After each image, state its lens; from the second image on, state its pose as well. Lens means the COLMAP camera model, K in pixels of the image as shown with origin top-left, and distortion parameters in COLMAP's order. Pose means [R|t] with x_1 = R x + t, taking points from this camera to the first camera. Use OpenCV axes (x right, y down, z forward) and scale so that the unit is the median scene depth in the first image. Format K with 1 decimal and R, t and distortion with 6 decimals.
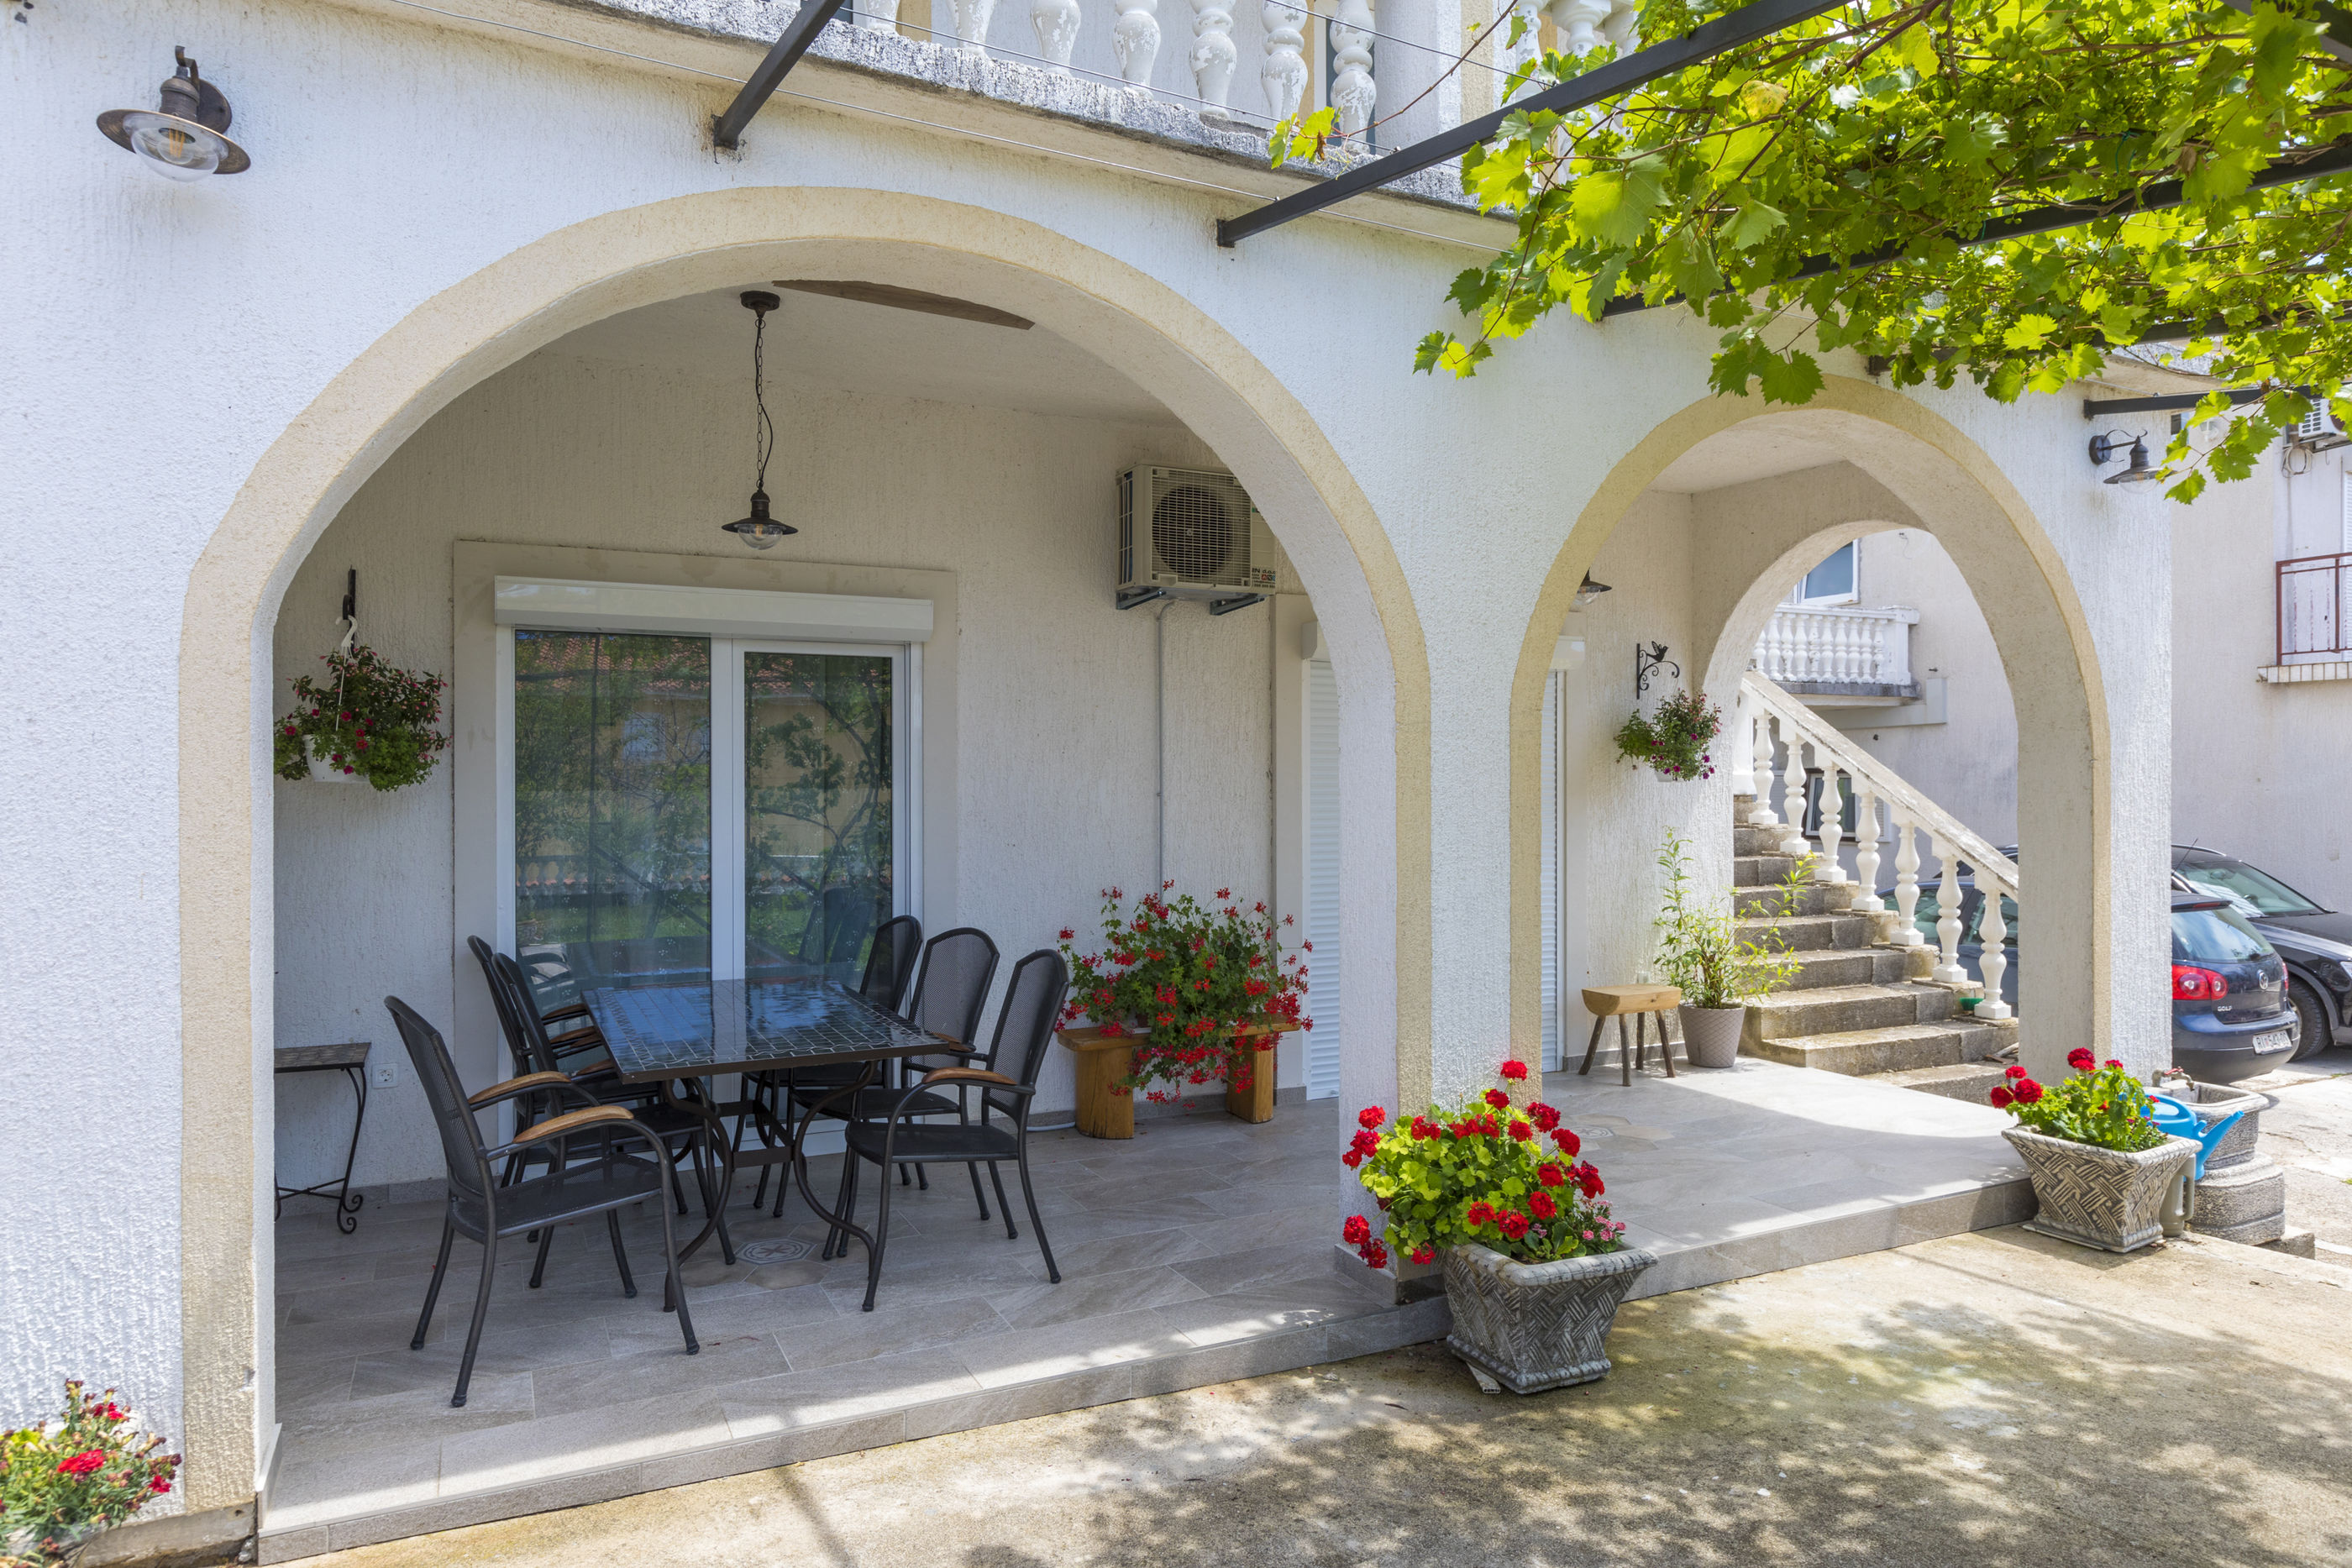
lens RADIAL K [[1426.8, 0, 1176.0], [0, 1426.8, 784.0], [0, 0, 1]] dist [0.002842, 0.000442]
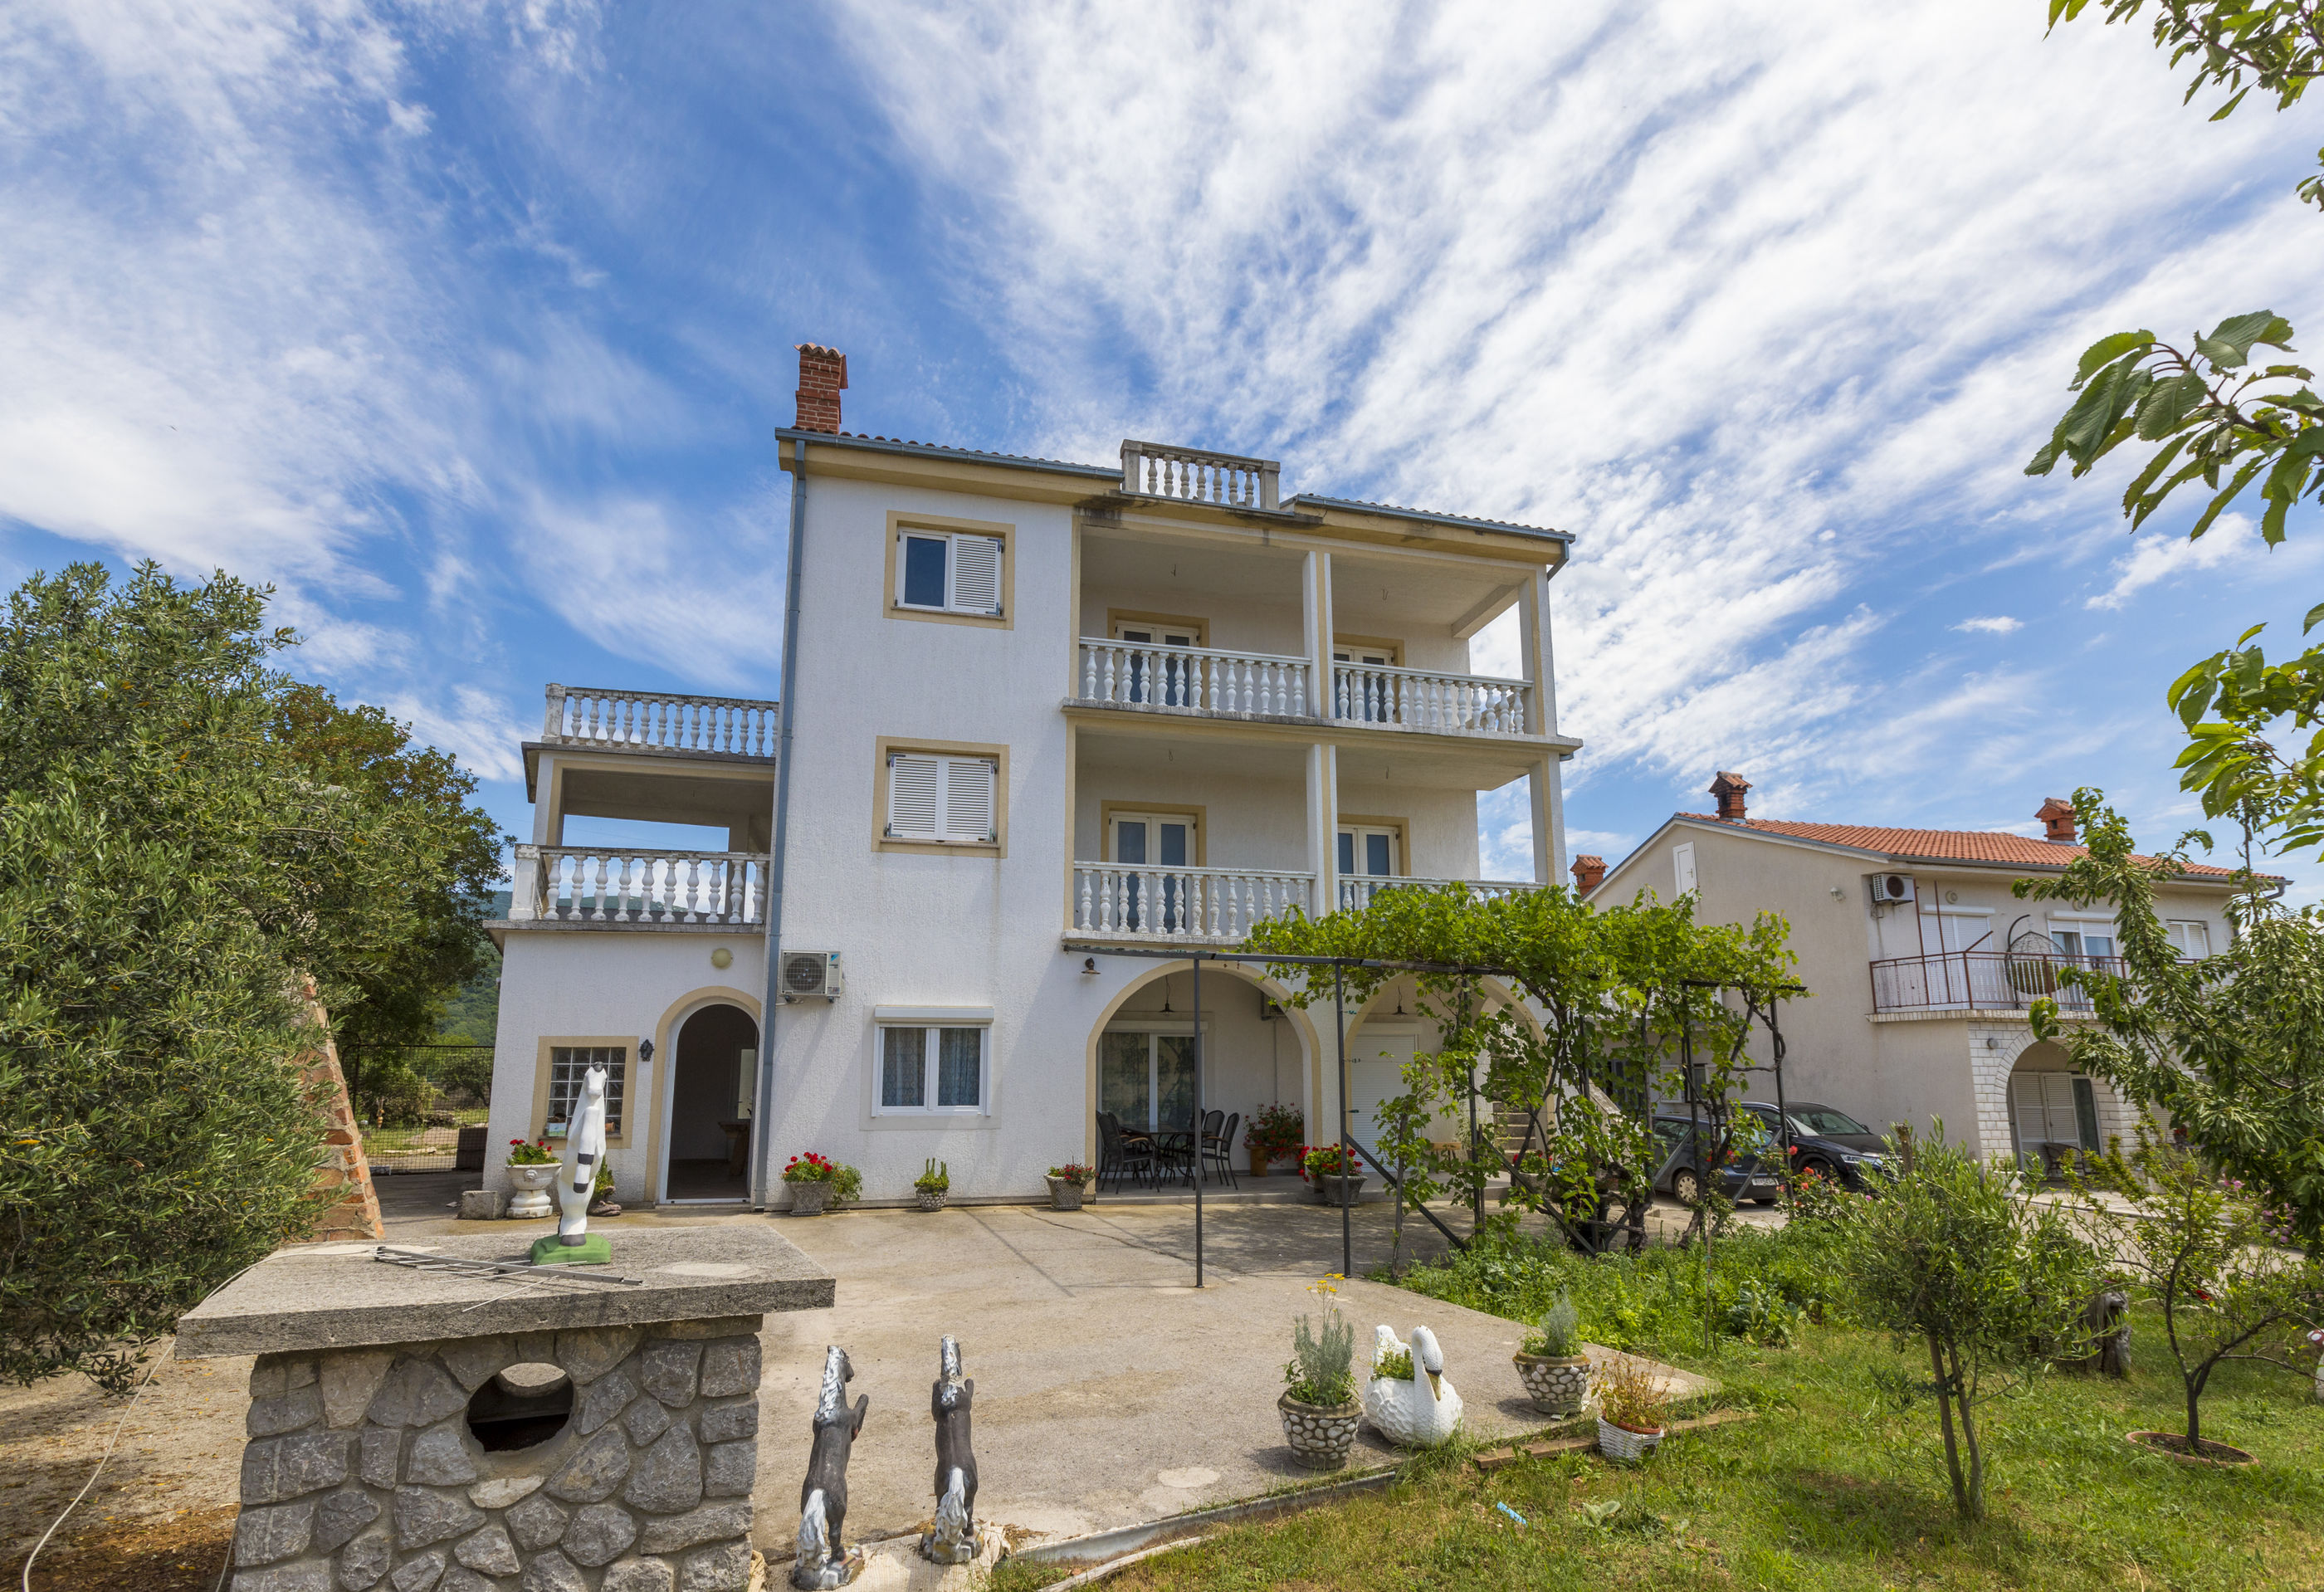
lens RADIAL K [[1080.8, 0, 1167.5], [0, 1080.8, 908.7], [0, 0, 1]] dist [0.015209, -0.008271]
pose [[0.976499, -0.030994, -0.213283, 0.308868], [-0.001451, 0.988637, -0.150313, 0.000836], [0.215518, 0.147090, 0.965358, -1.639039]]
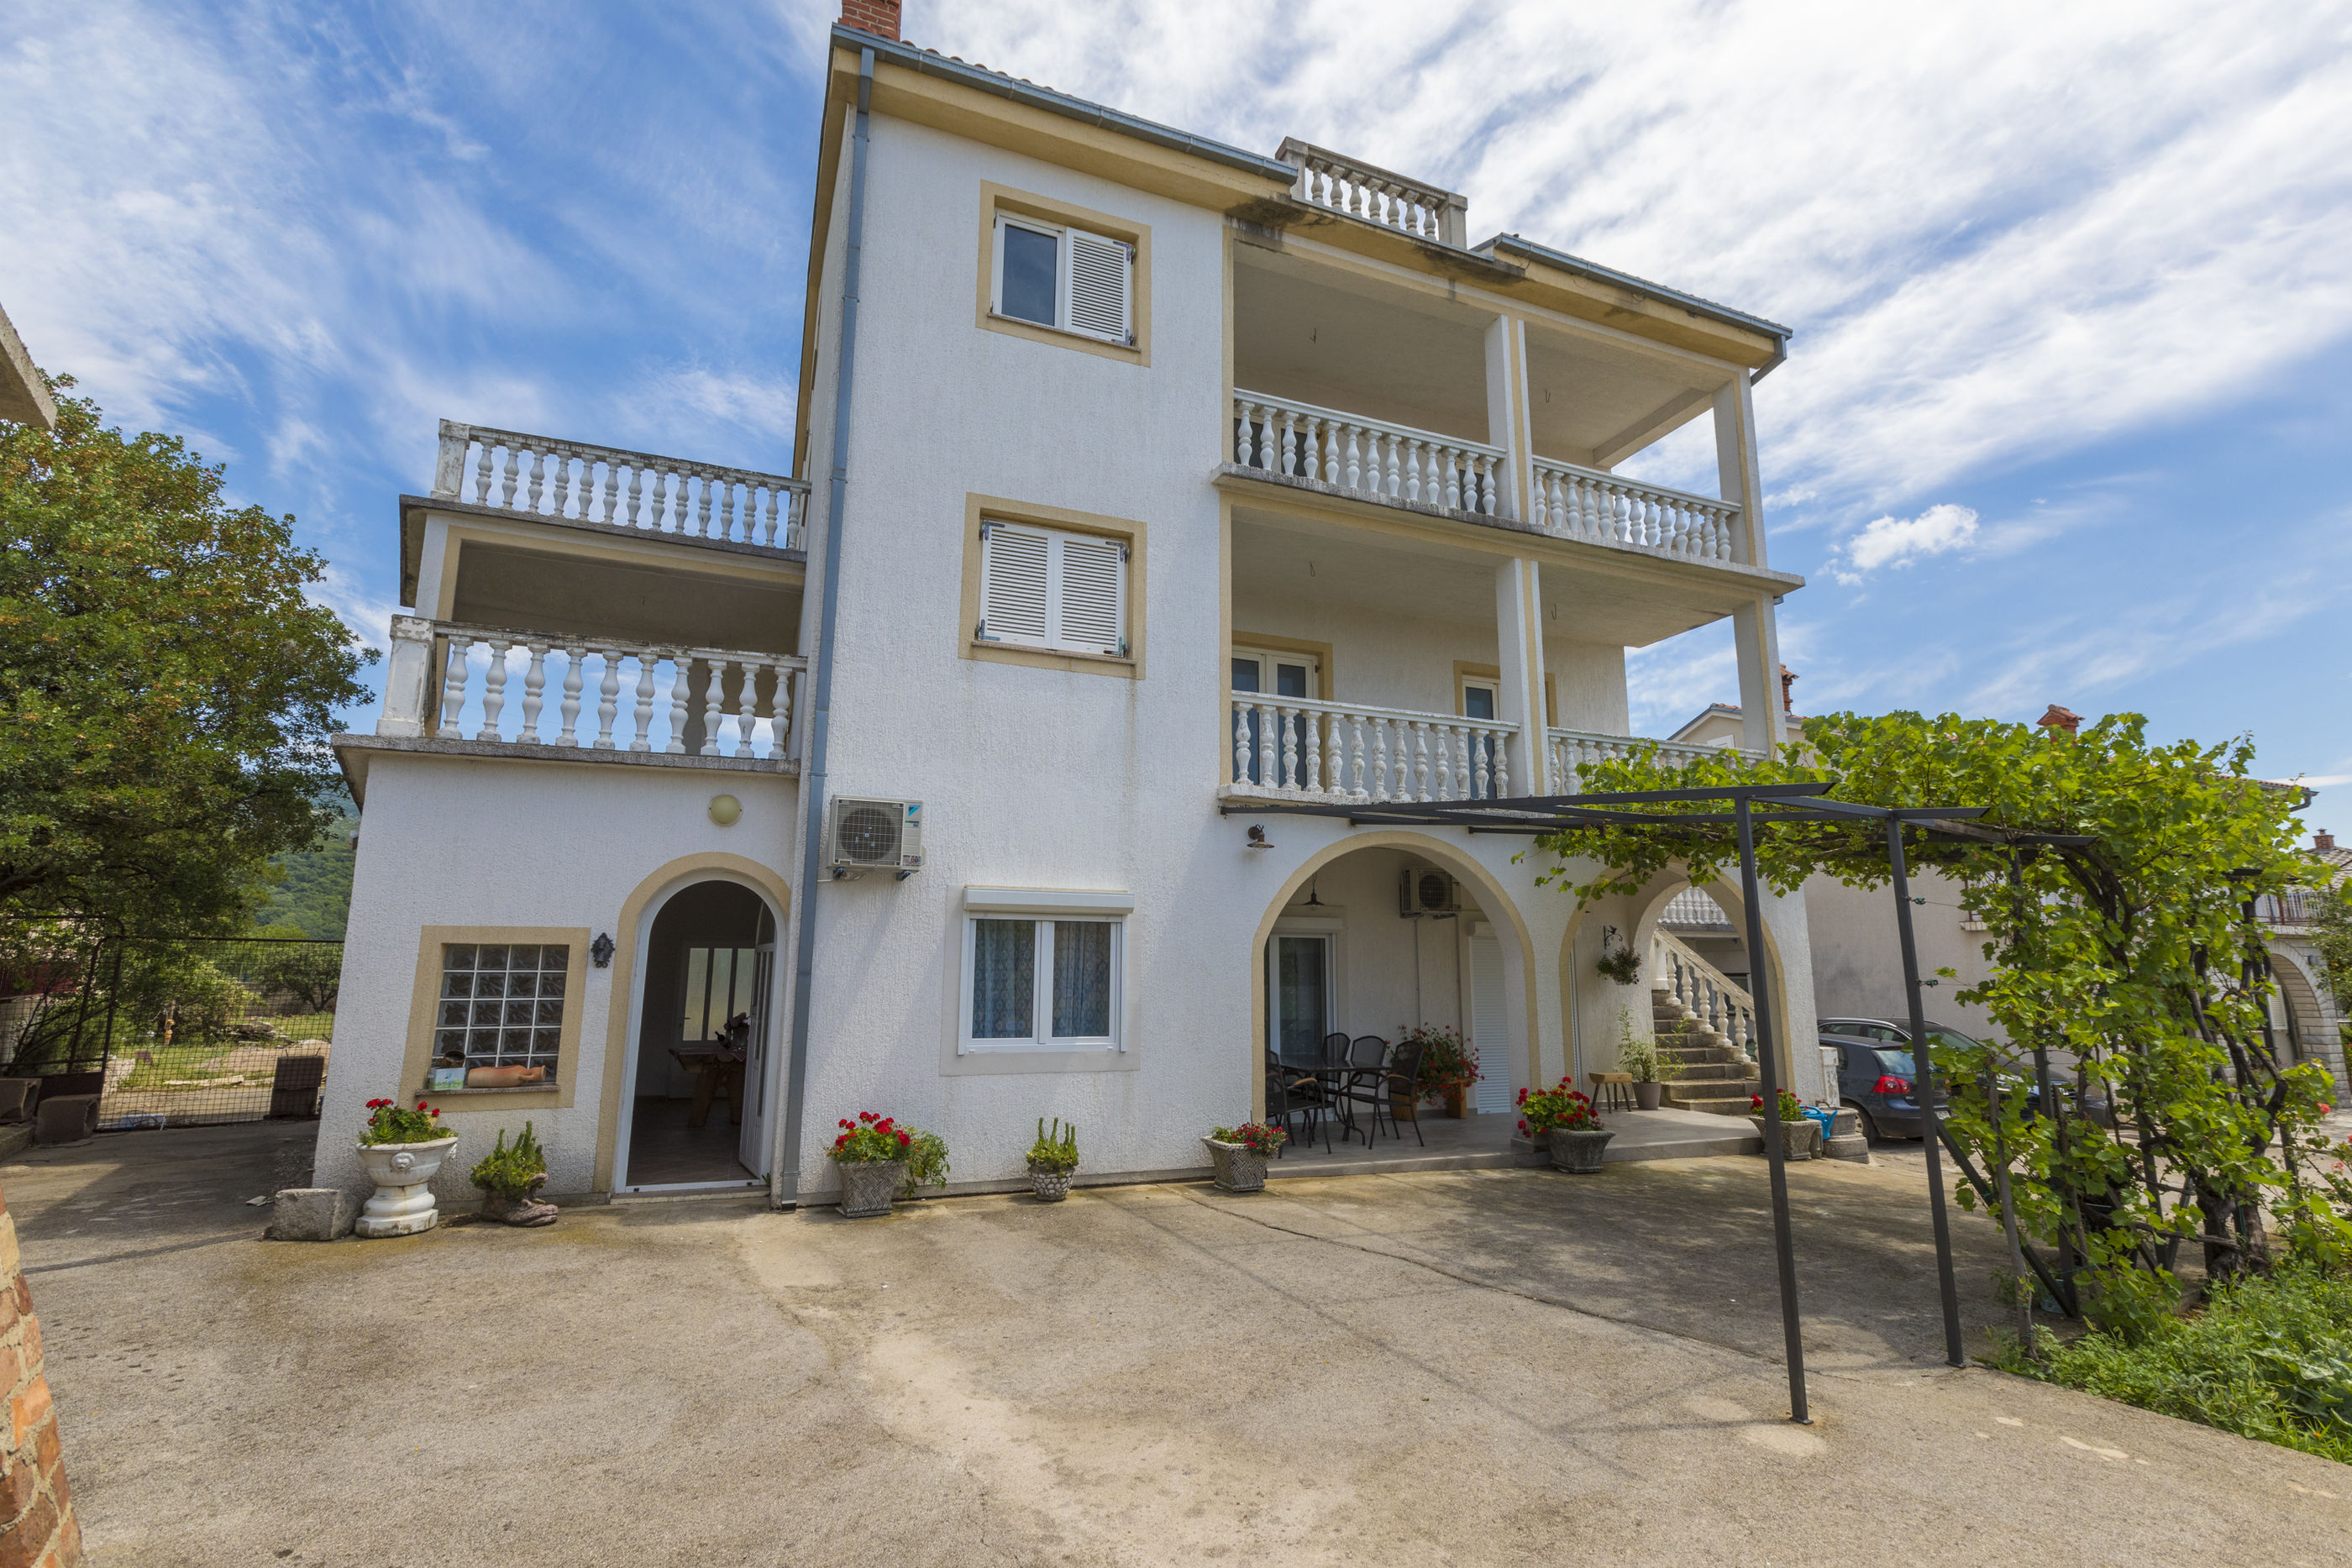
lens RADIAL K [[1043.1, 0, 1171.3], [0, 1043.1, 789.7], [0, 0, 1]] dist [0.001929, -0.000649]
pose [[0.995656, -0.009172, -0.092657, -0.294920], [-0.007115, 0.984733, -0.173924, -0.017569], [0.092837, 0.173828, 0.980390, -1.036050]]
